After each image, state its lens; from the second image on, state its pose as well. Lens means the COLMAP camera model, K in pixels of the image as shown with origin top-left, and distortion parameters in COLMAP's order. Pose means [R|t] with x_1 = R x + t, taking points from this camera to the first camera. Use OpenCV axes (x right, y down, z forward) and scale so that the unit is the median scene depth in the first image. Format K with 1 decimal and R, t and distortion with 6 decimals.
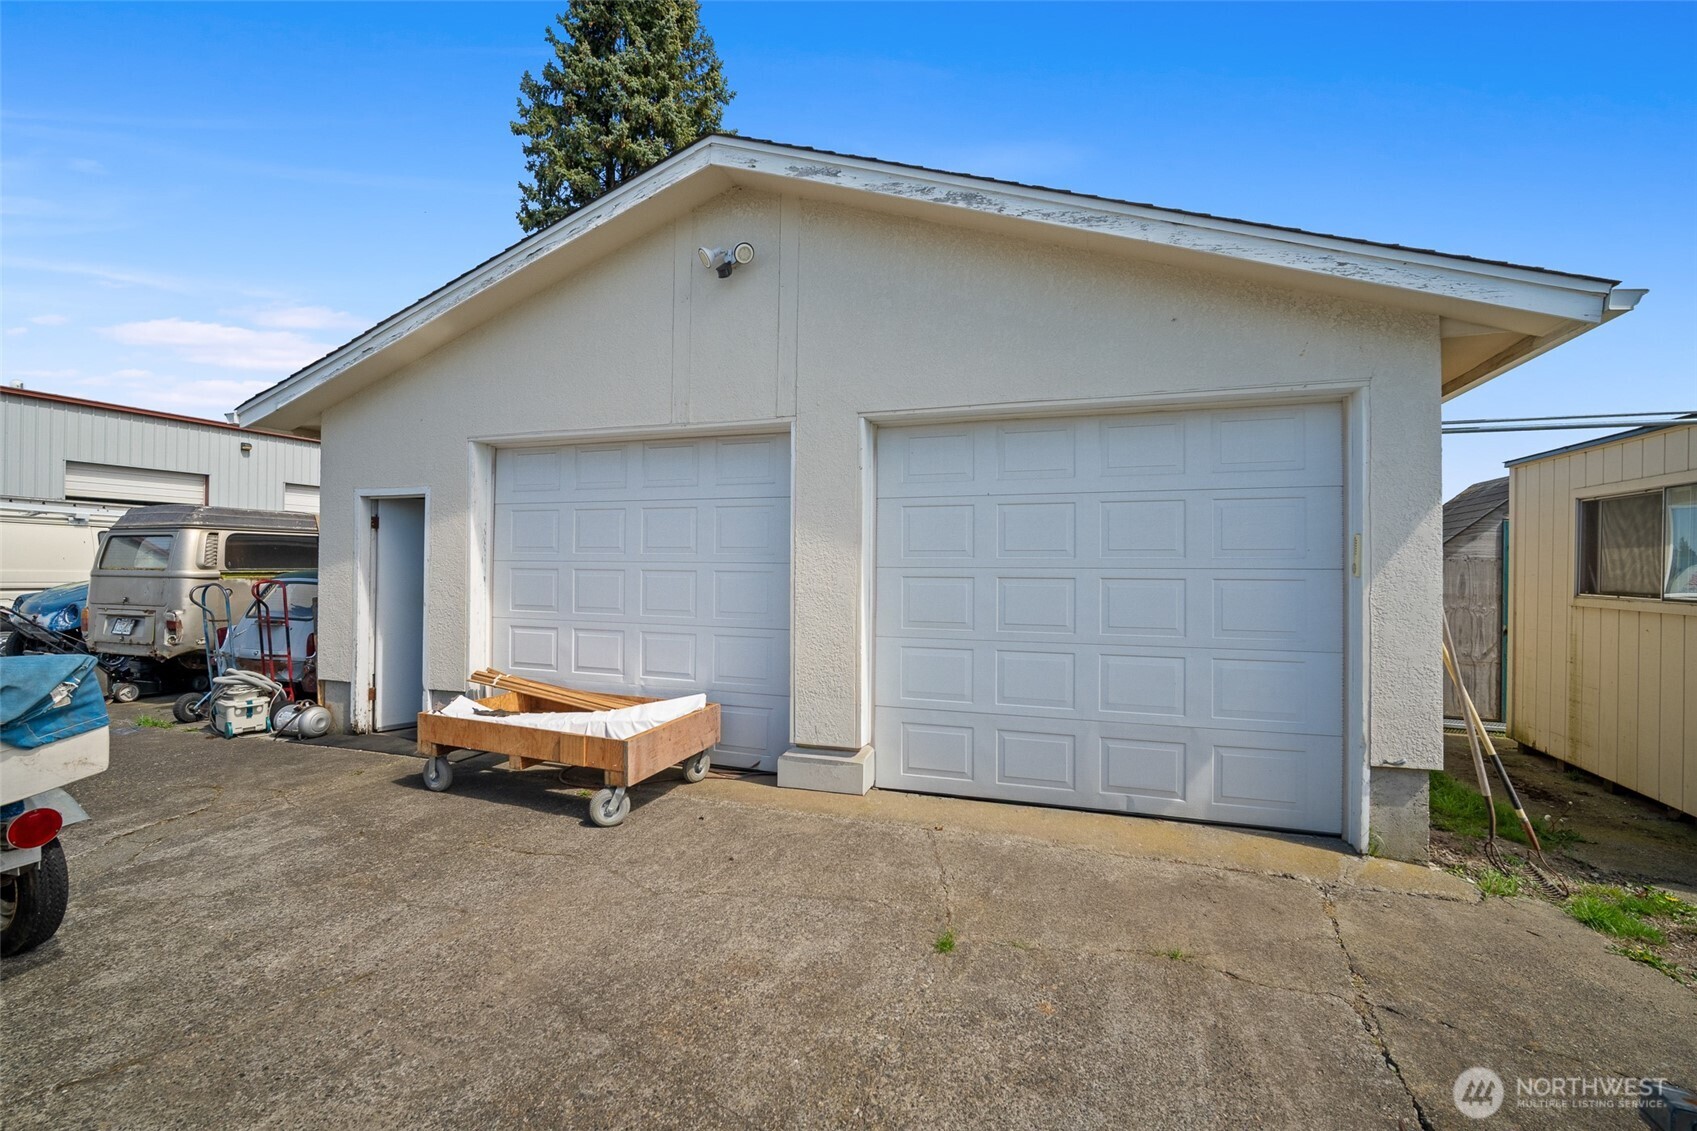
lens RADIAL K [[746.2, 0, 849.3], [0, 746.2, 553.2], [0, 0, 1]] dist [-0.001413, 0.000069]
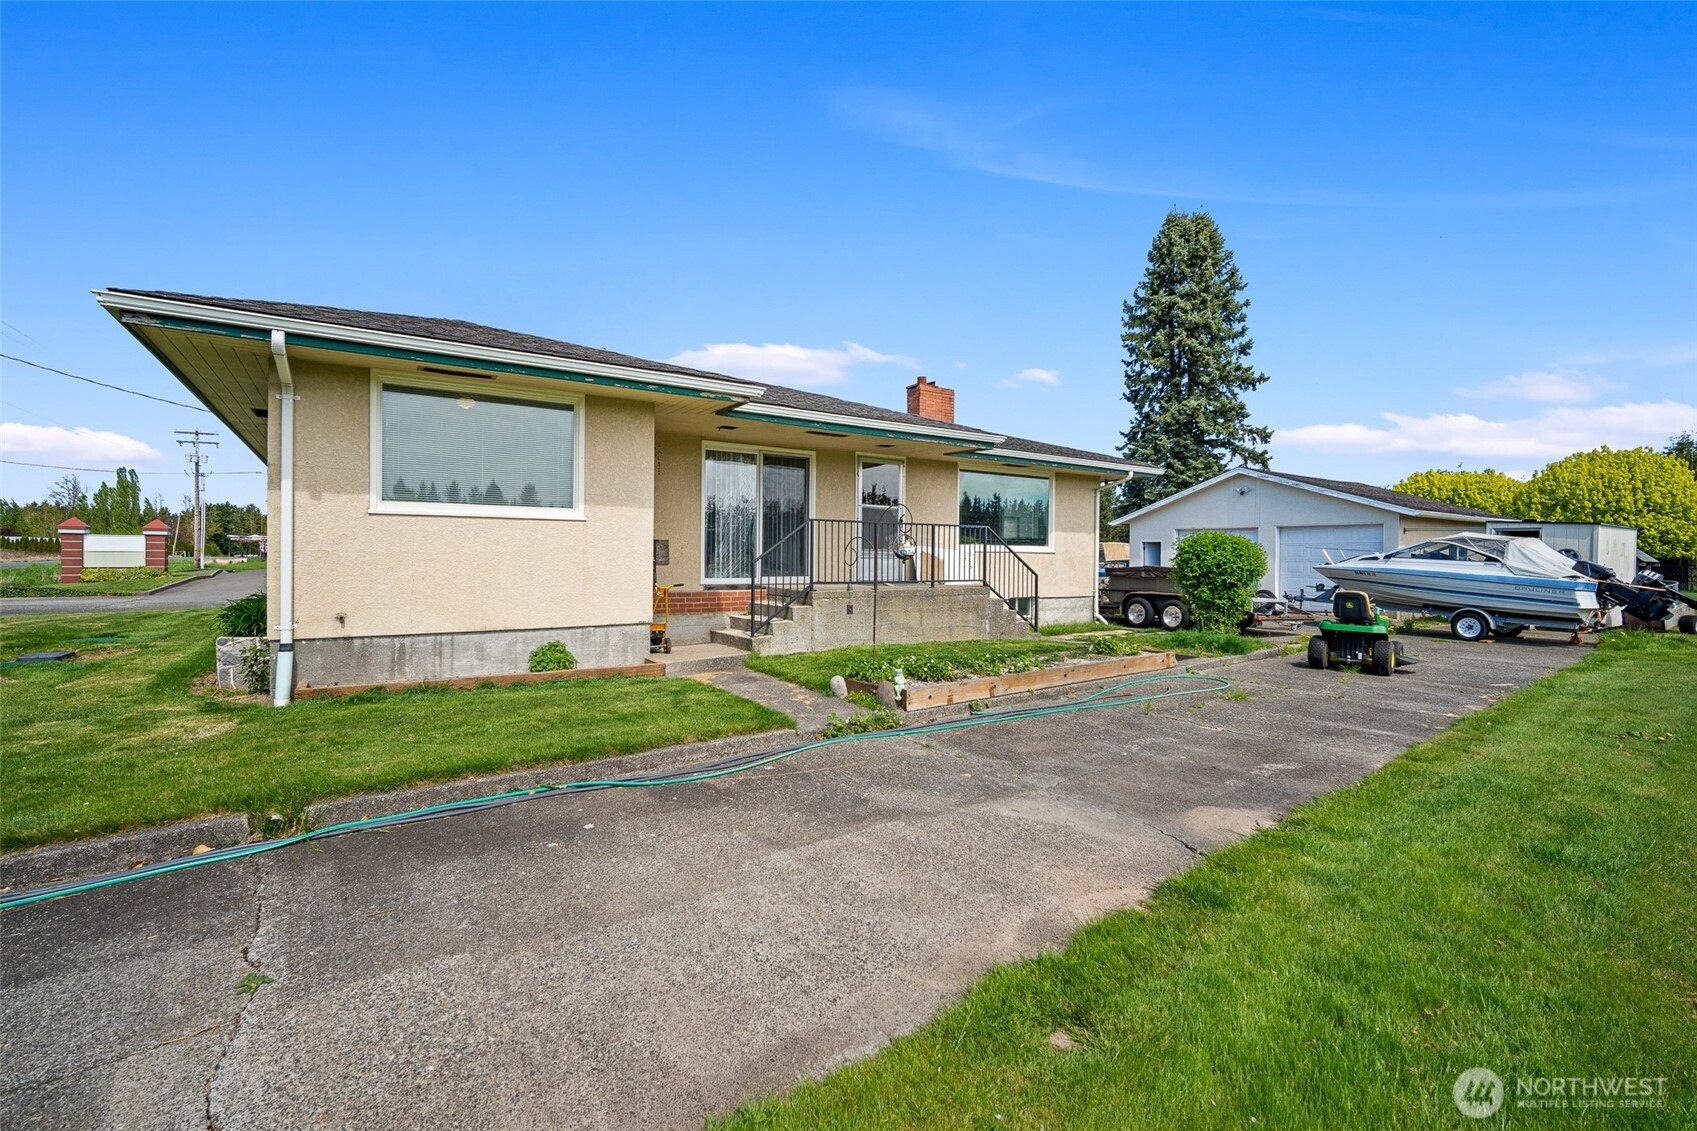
lens RADIAL K [[746.2, 0, 849.3], [0, 746.2, 553.2], [0, 0, 1]] dist [-0.001413, 0.000069]
pose [[0.795048, -0.005341, -0.606524, 0.166381], [0.009975, 0.999941, 0.004269, -0.015696], [0.606465, -0.009444, 0.795054, -0.986554]]
